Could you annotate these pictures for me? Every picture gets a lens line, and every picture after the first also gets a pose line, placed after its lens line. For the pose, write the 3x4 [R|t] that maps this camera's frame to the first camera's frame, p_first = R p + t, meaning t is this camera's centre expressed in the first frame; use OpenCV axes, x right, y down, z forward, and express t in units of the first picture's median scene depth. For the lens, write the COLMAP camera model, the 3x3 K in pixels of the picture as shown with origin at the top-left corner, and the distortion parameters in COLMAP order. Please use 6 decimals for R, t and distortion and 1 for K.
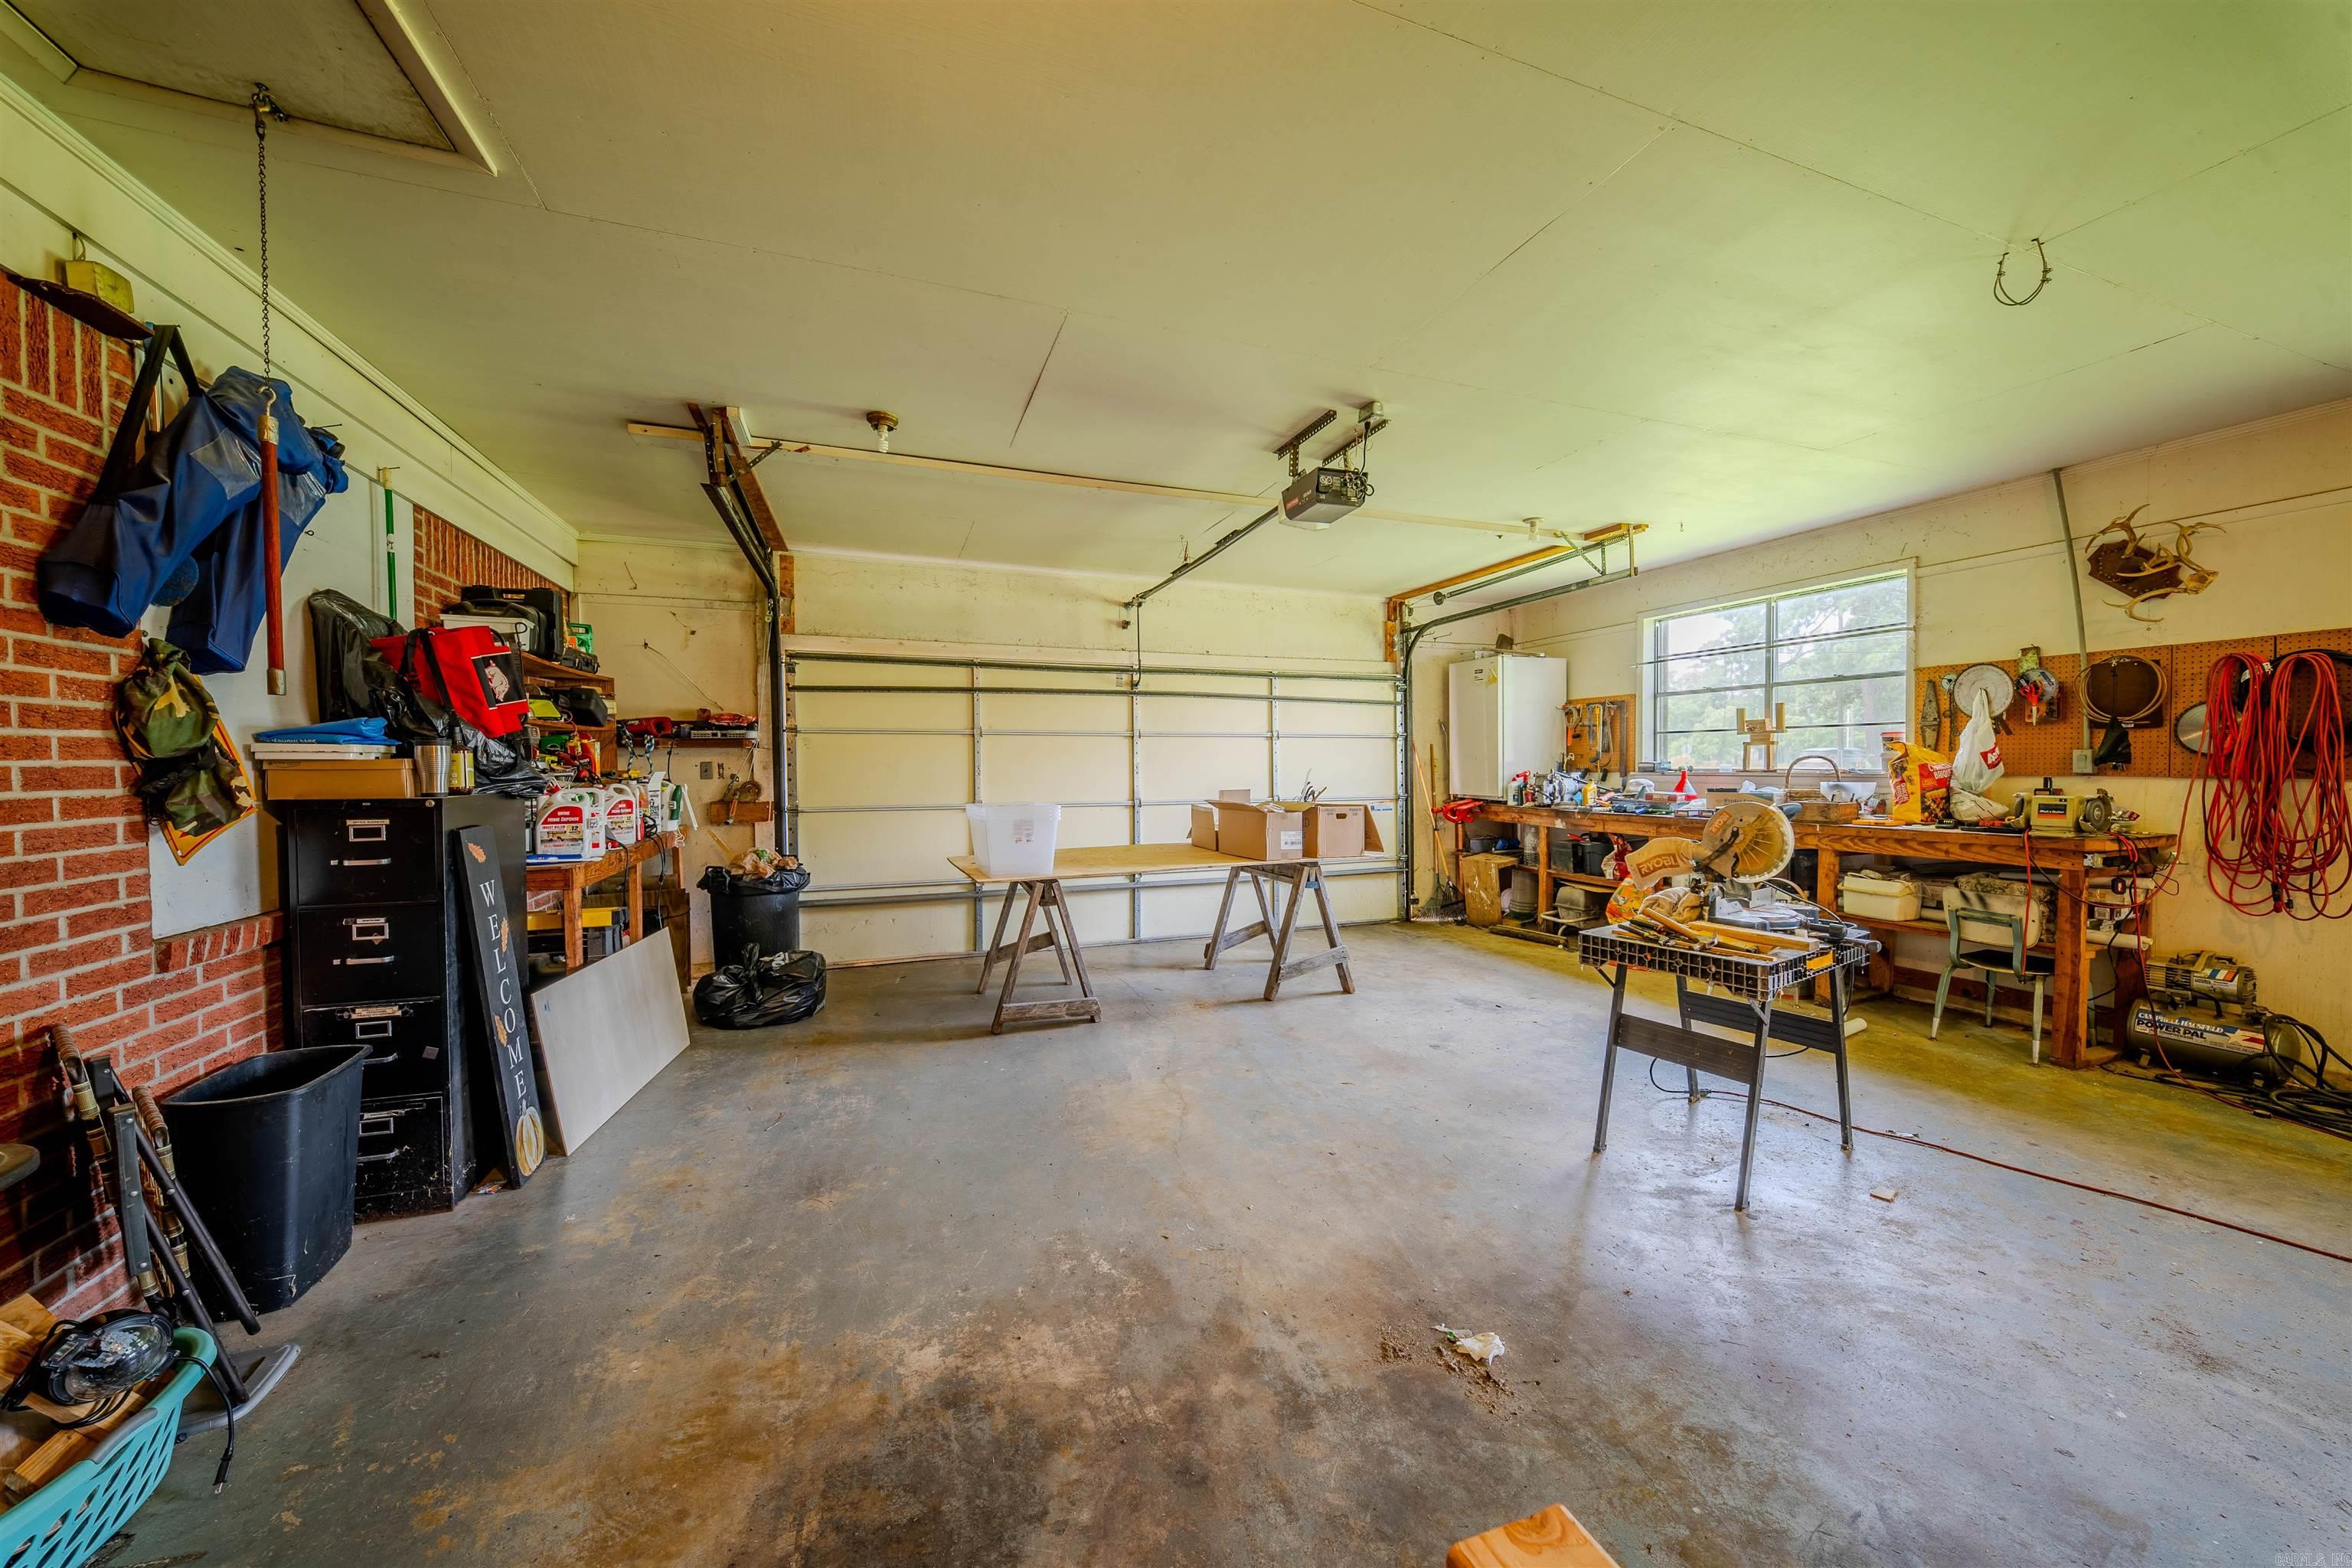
lens RADIAL K [[825.8, 0, 1188.5], [0, 825.8, 783.9], [0, 0, 1]] dist [0.007931, -0.007128]
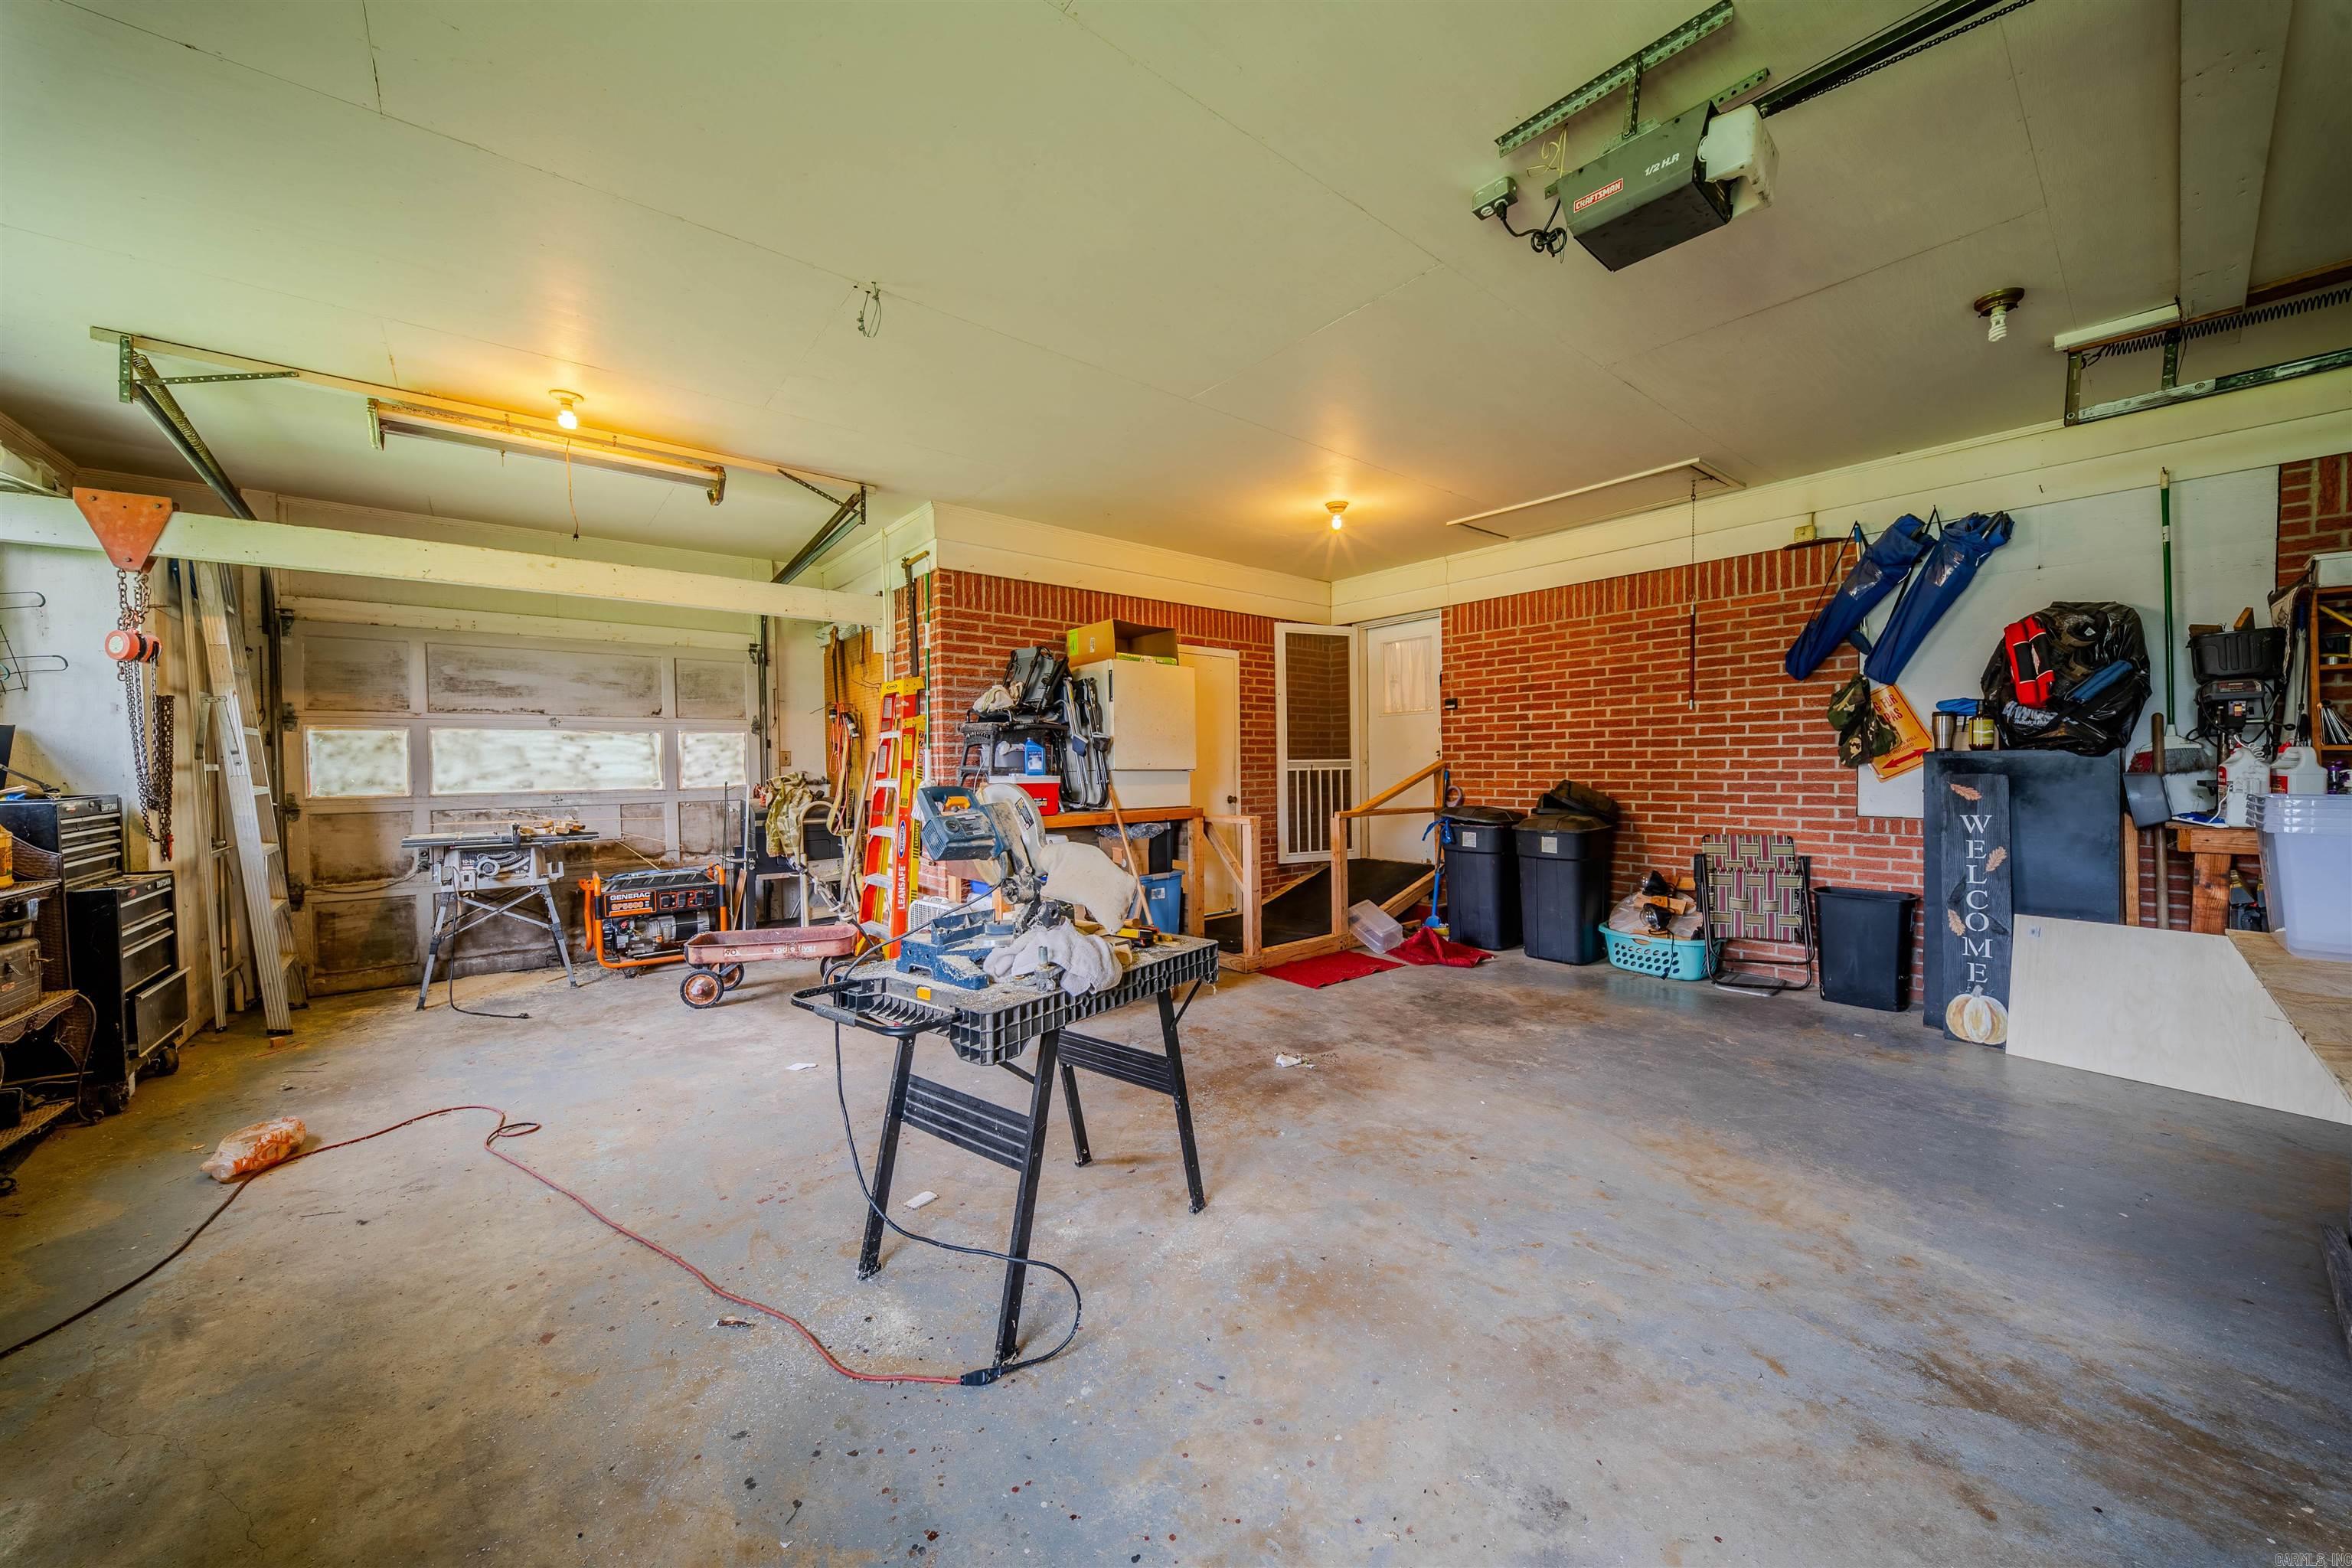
lens RADIAL K [[825.8, 0, 1188.5], [0, 825.8, 783.9], [0, 0, 1]] dist [0.007931, -0.007128]
pose [[-0.944302, 0.025235, -0.328112, 0.881705], [0.008183, 0.998548, 0.053246, -0.016043], [0.328979, 0.047595, -0.943137, 2.020283]]
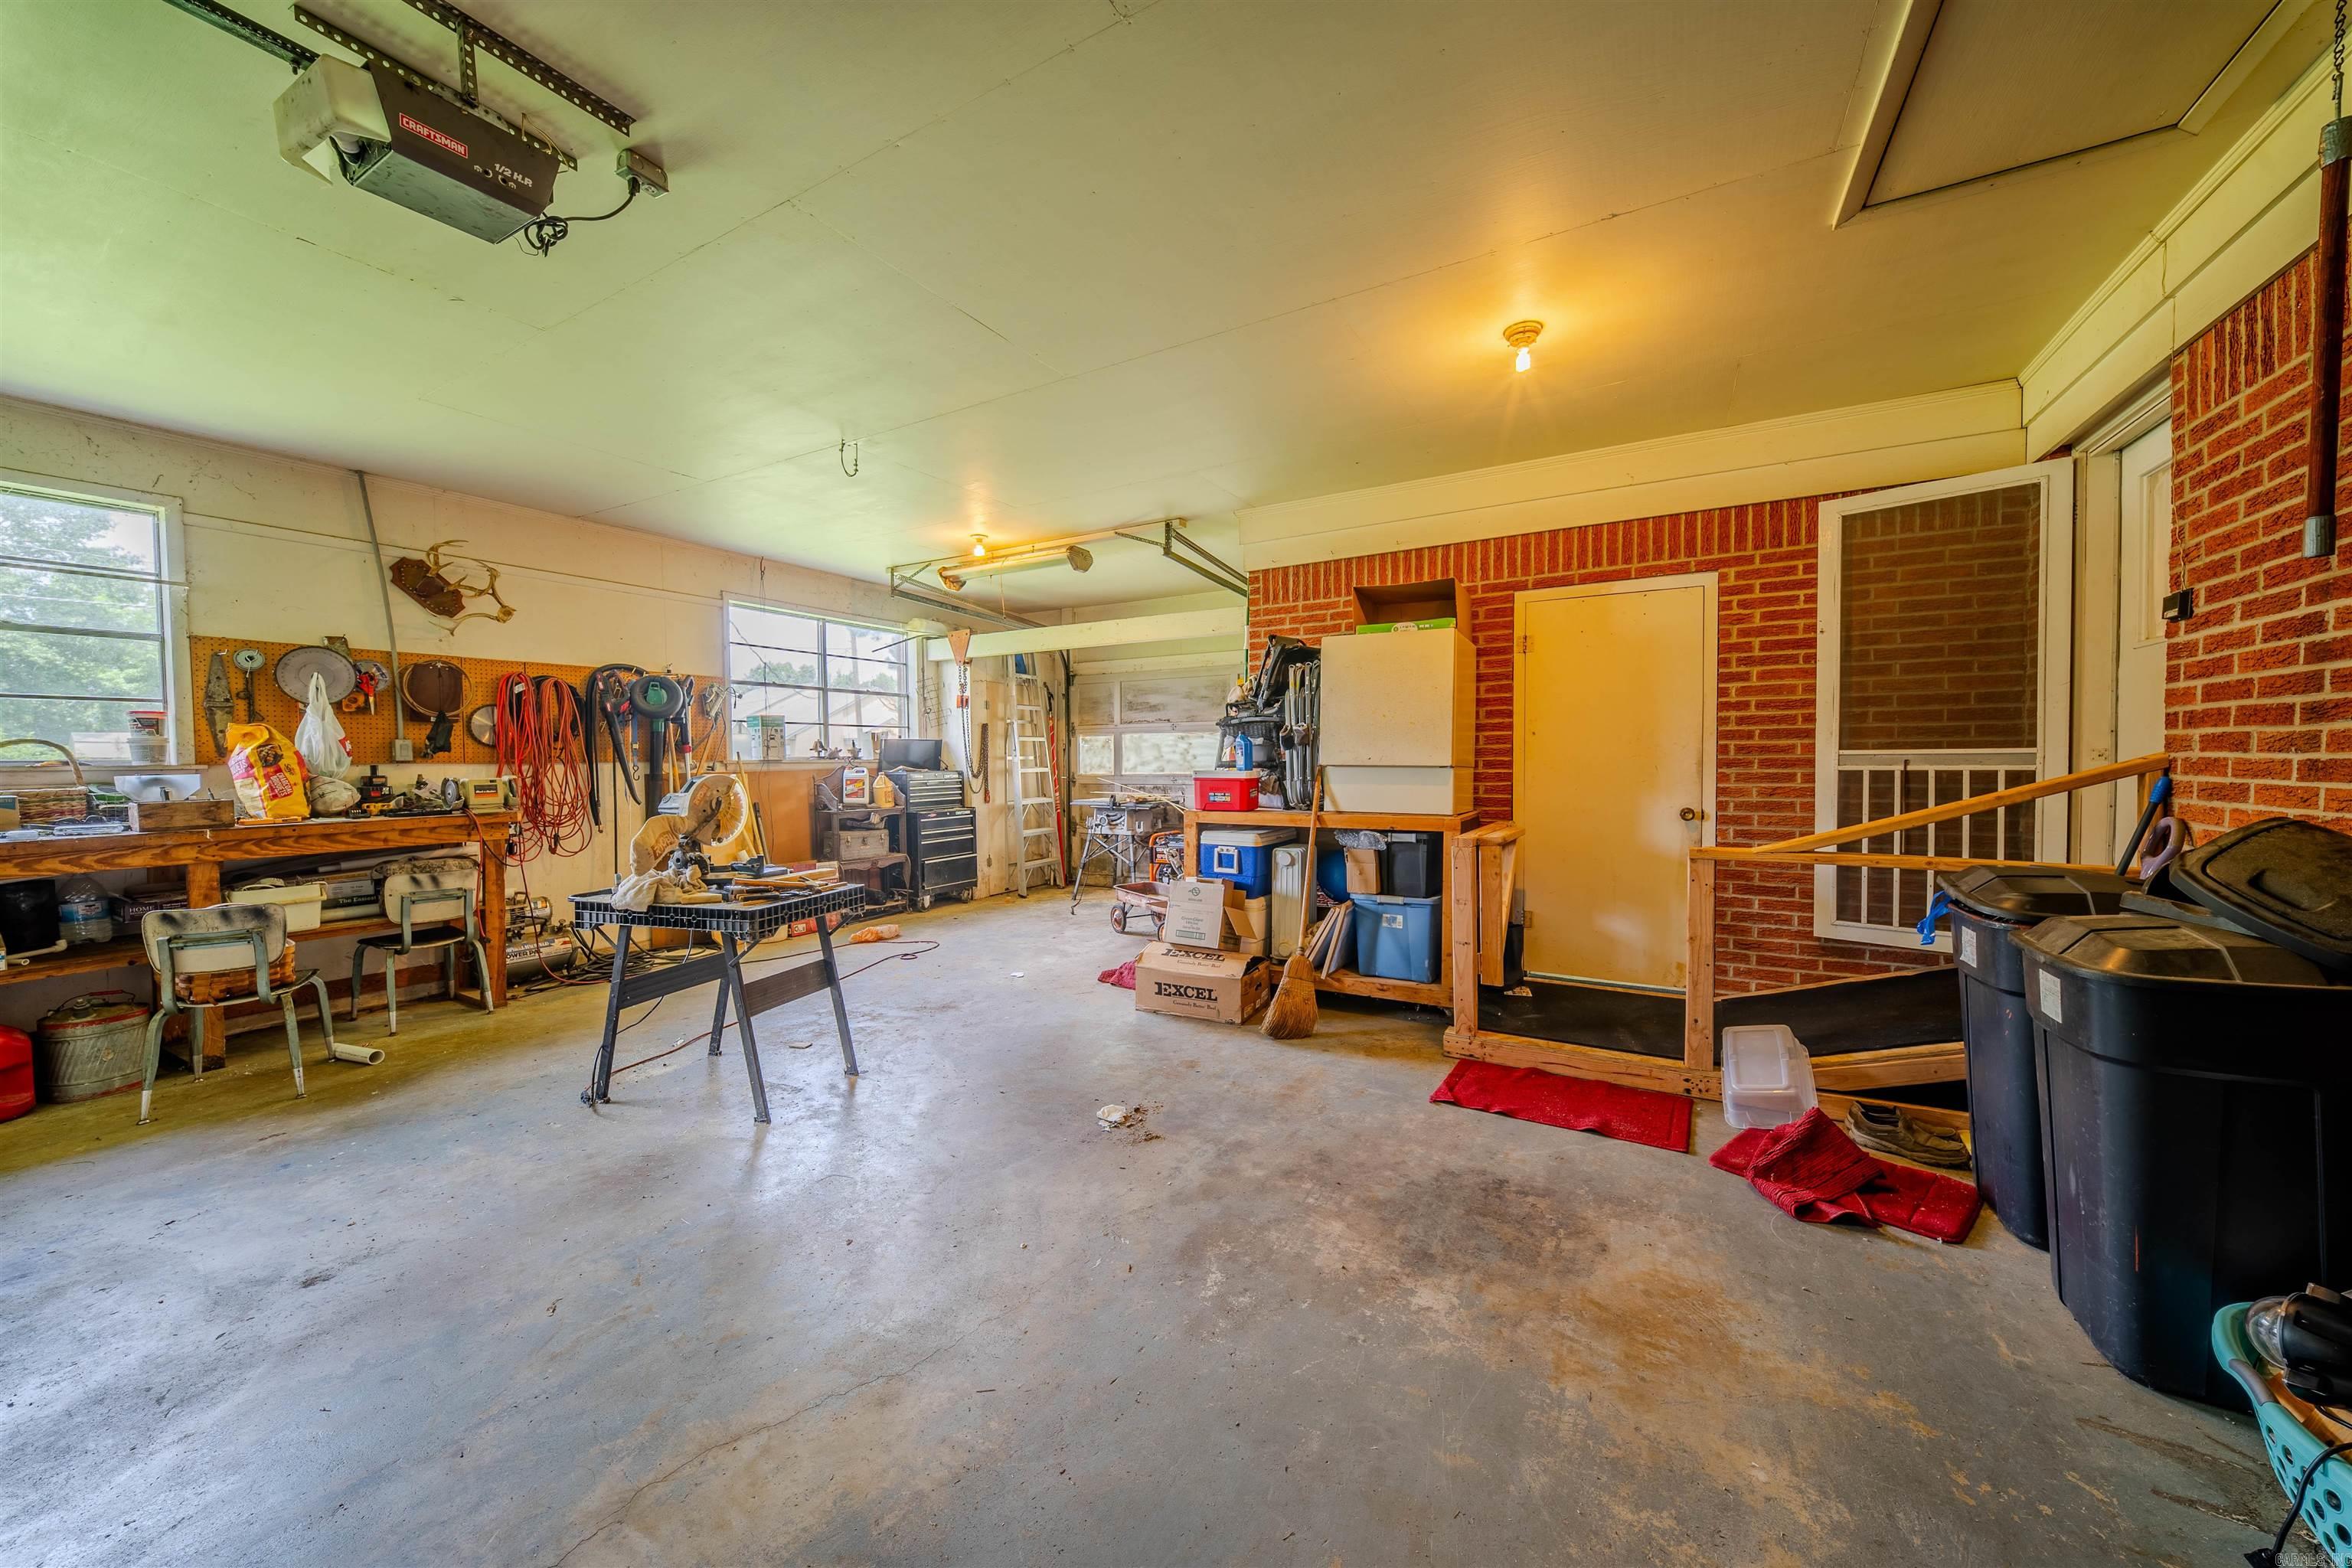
lens RADIAL K [[825.8, 0, 1188.5], [0, 825.8, 783.9], [0, 0, 1]] dist [0.007931, -0.007128]
pose [[-0.637845, -0.010640, 0.770091, -0.697424], [0.033715, 0.998560, 0.041722, 0.011183], [-0.769426, 0.052576, -0.636568, 1.420835]]
